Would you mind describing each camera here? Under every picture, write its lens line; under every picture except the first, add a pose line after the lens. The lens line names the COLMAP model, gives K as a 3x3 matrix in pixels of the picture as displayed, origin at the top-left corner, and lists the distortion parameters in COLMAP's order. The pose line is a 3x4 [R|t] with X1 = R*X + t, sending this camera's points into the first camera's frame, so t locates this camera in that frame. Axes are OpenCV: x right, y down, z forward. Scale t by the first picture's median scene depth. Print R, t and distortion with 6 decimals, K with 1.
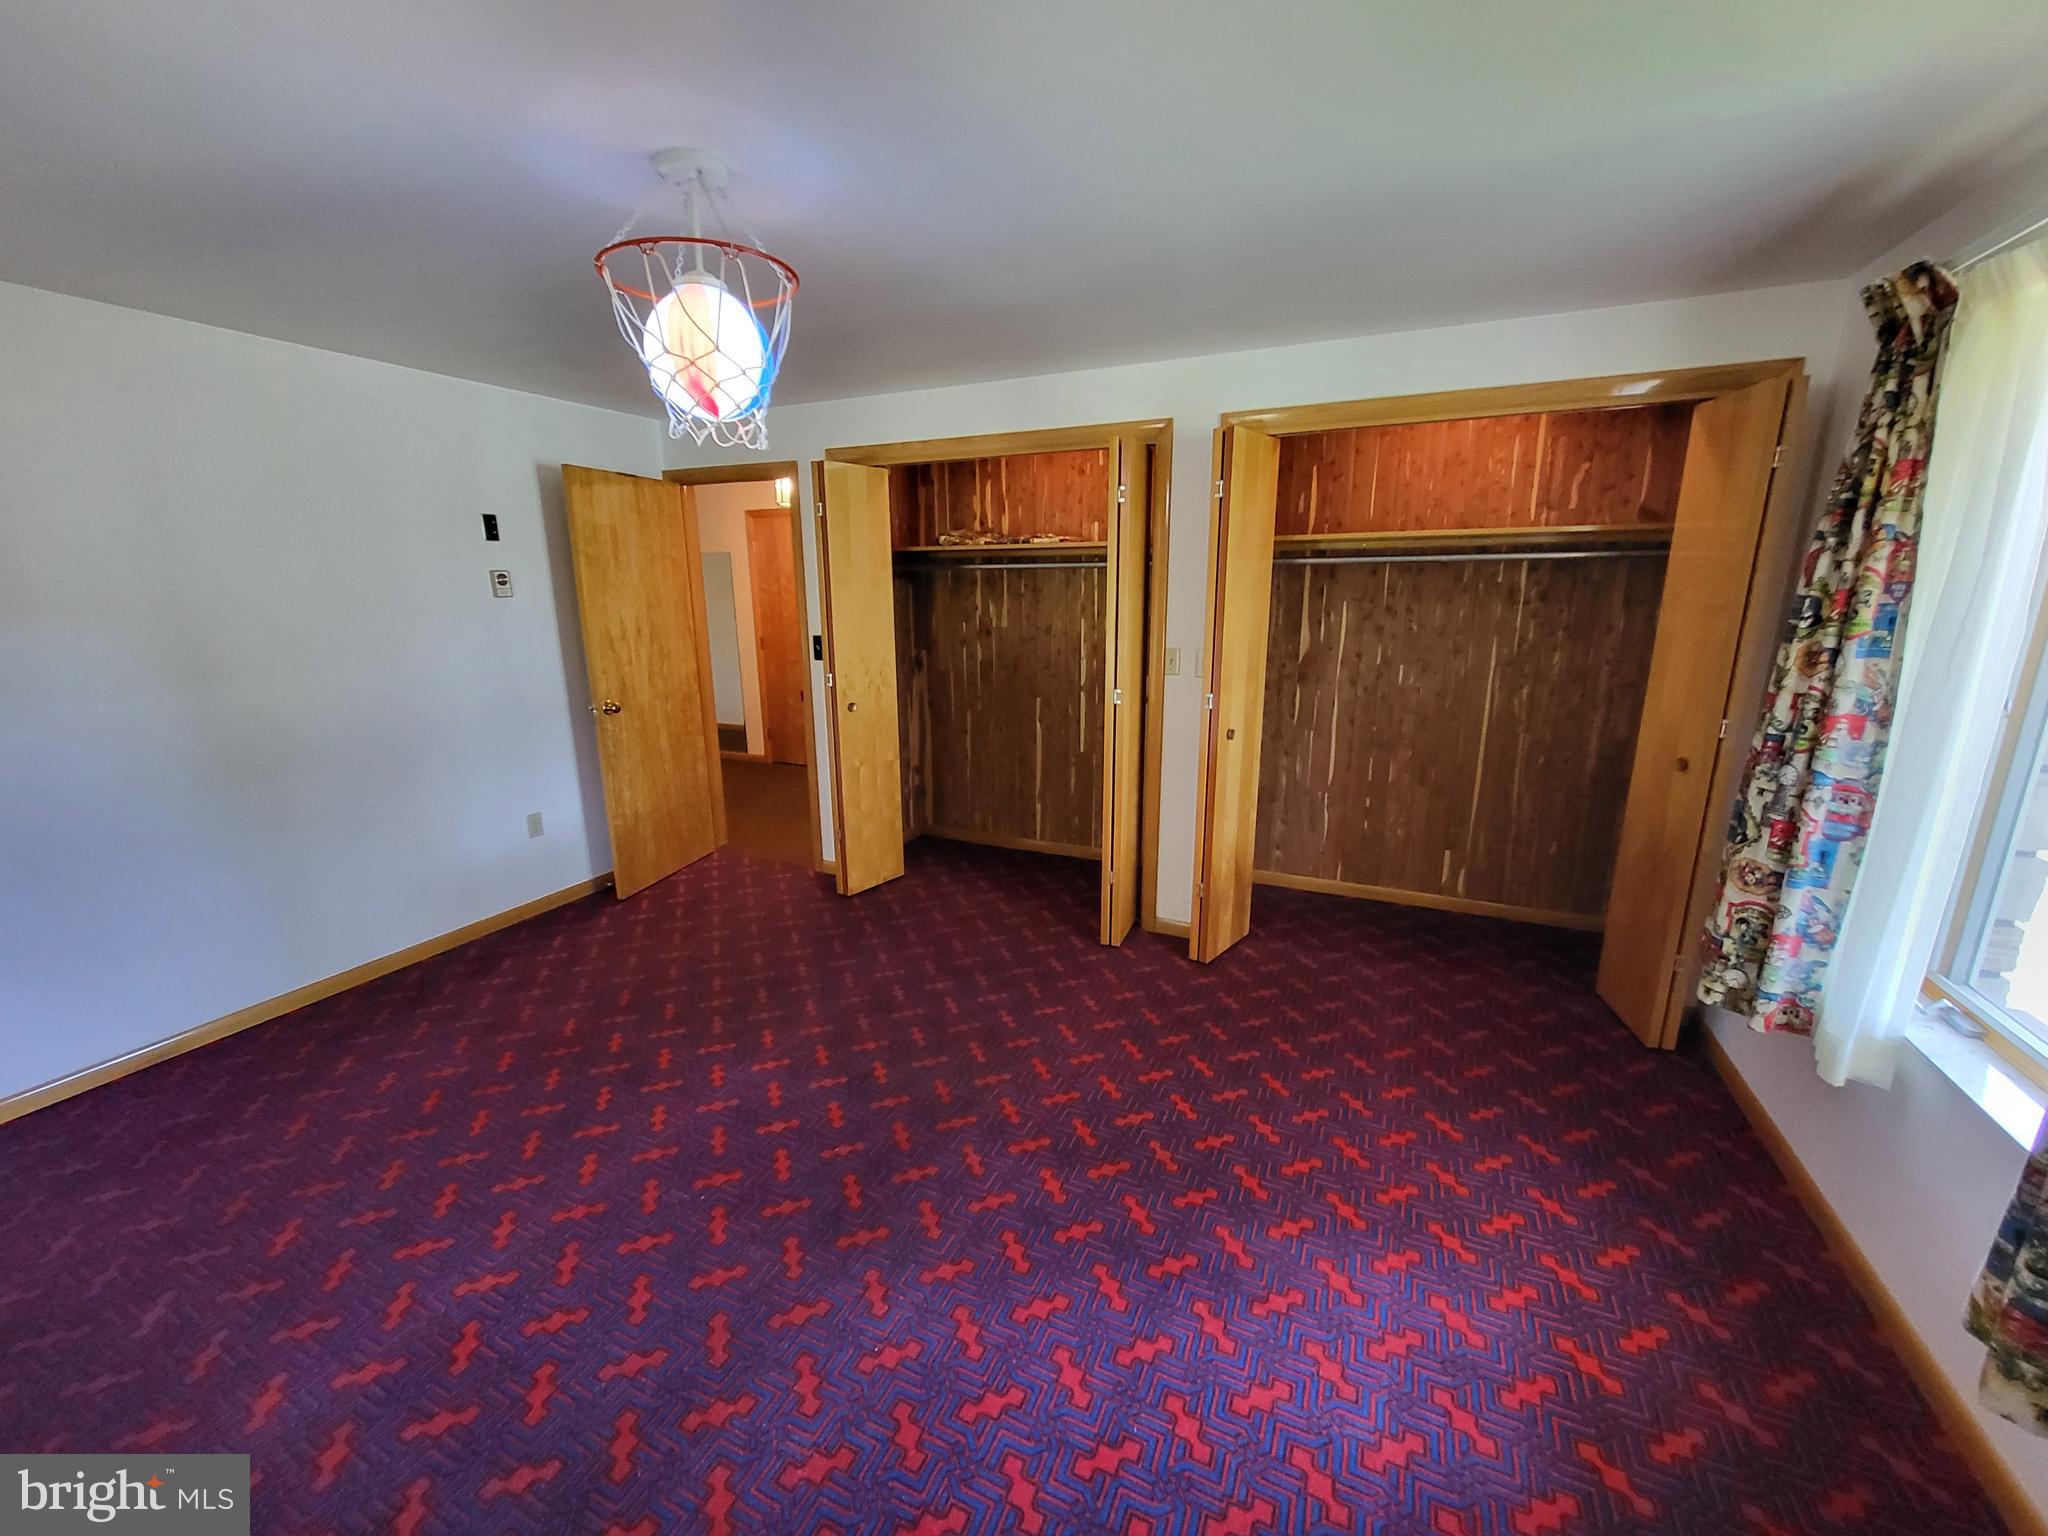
lens RADIAL K [[800.4, 0, 1024.3], [0, 800.4, 769.4], [0, 0, 1]] dist [0.008896, 0.000026]
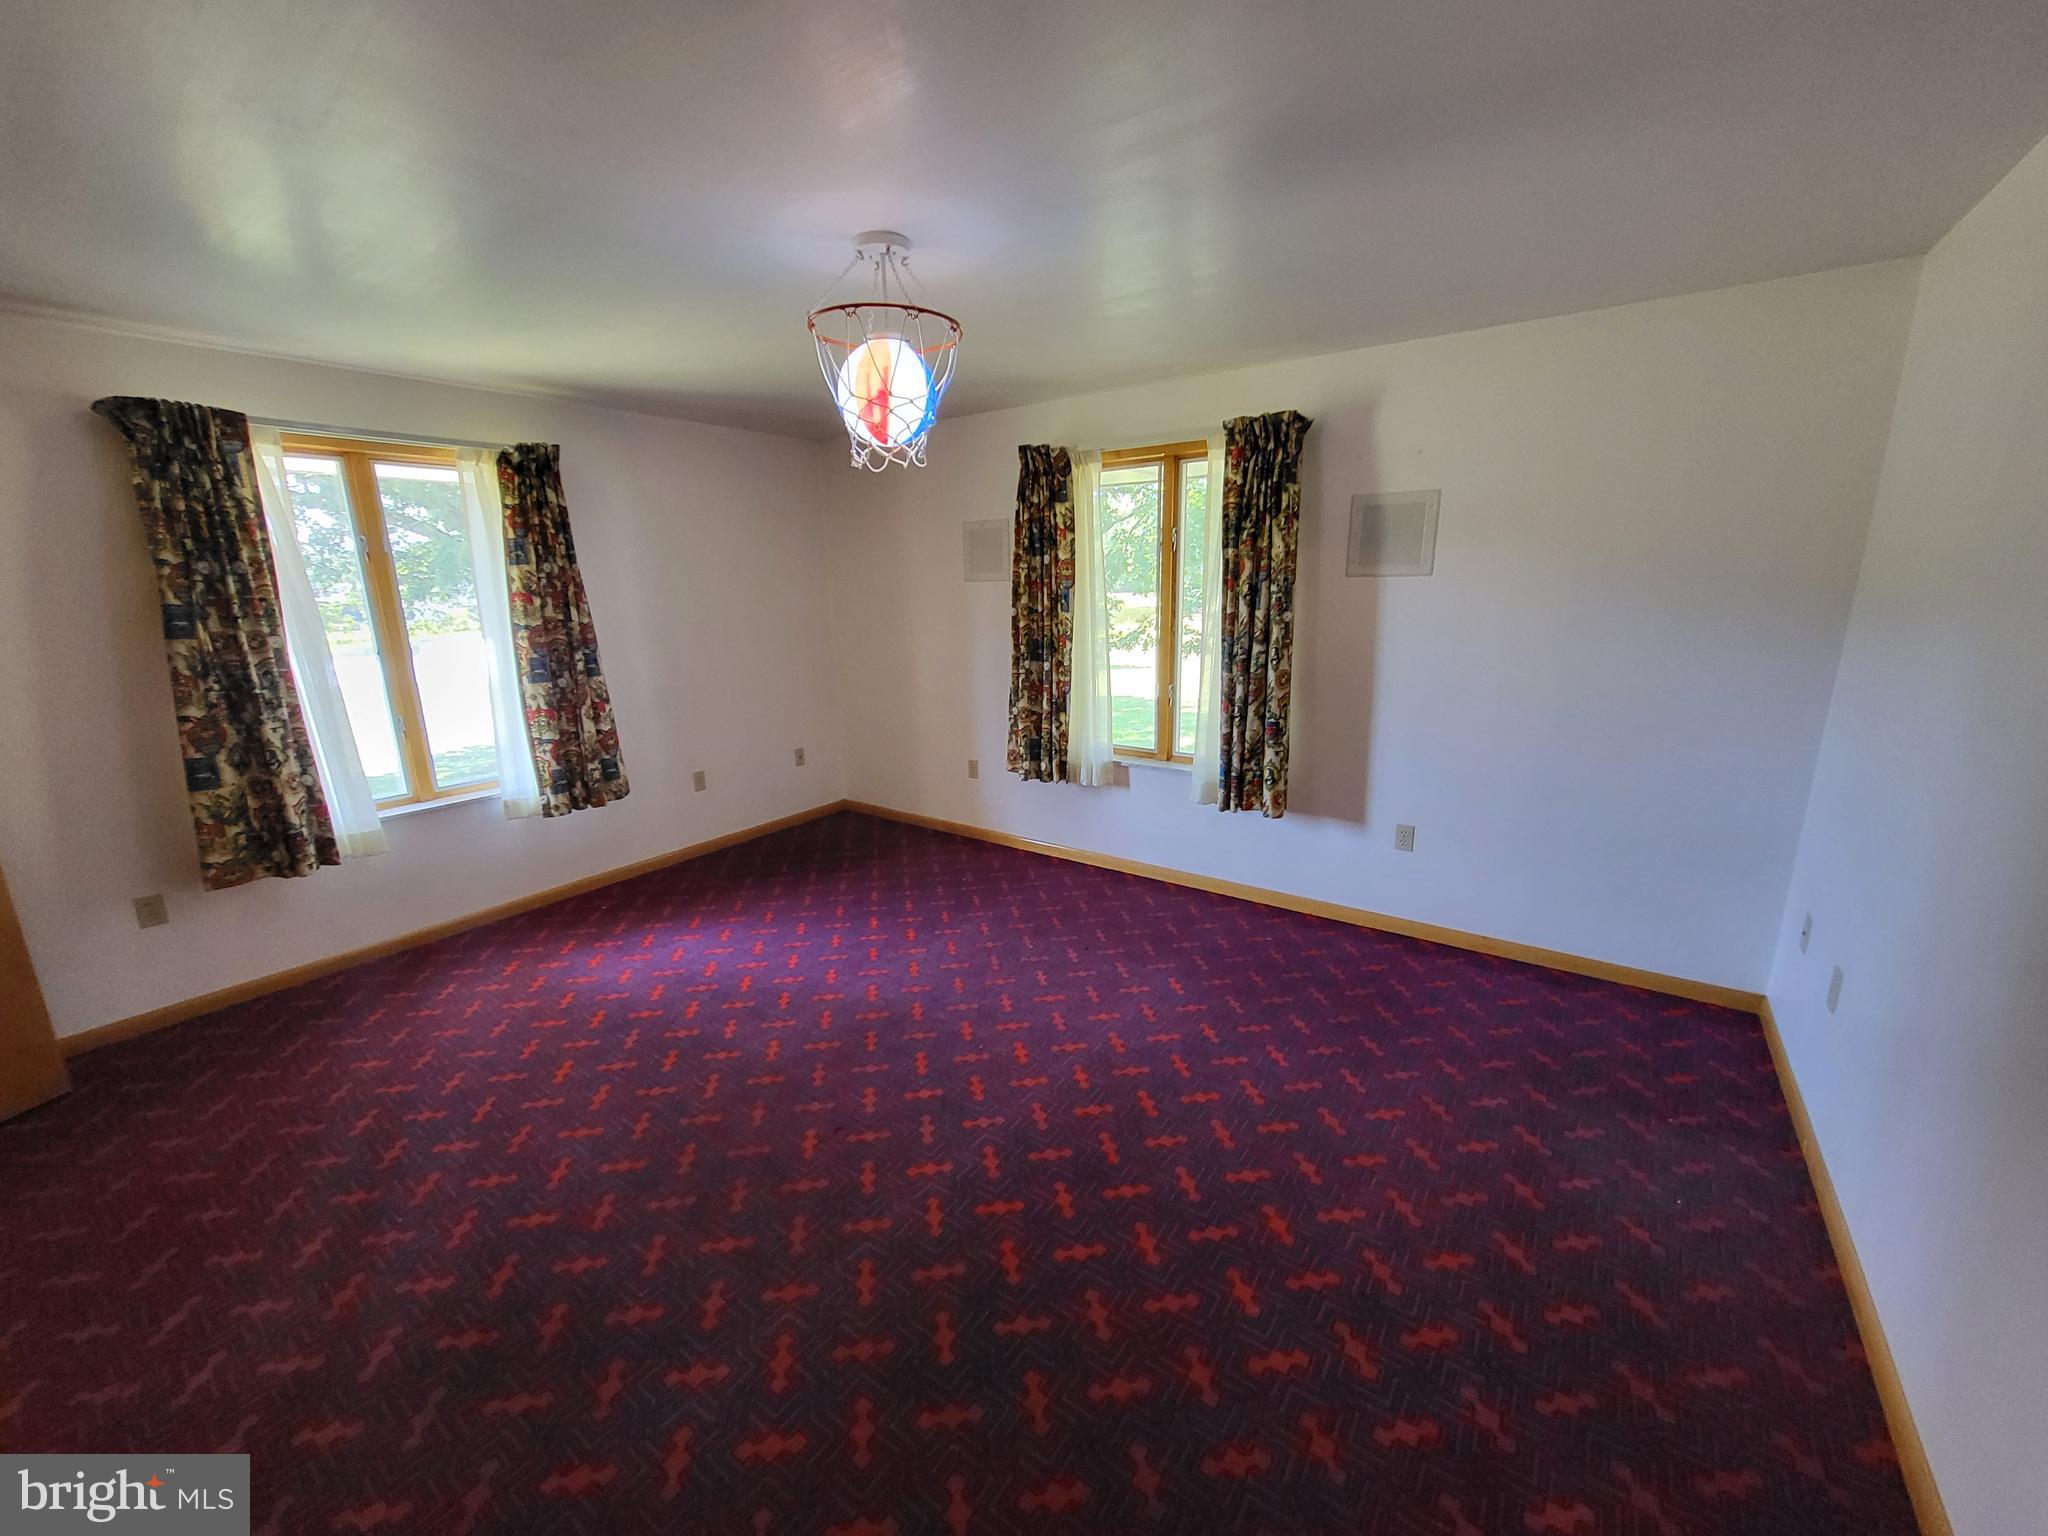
lens RADIAL K [[800.4, 0, 1021.3], [0, 800.4, 761.5], [0, 0, 1]] dist [0.008896, 0.000026]
pose [[-0.980837, -0.018130, 0.193983, -0.672189], [0.070624, 0.894855, 0.440733, -0.427076], [-0.181577, 0.445988, -0.876427, 1.824684]]
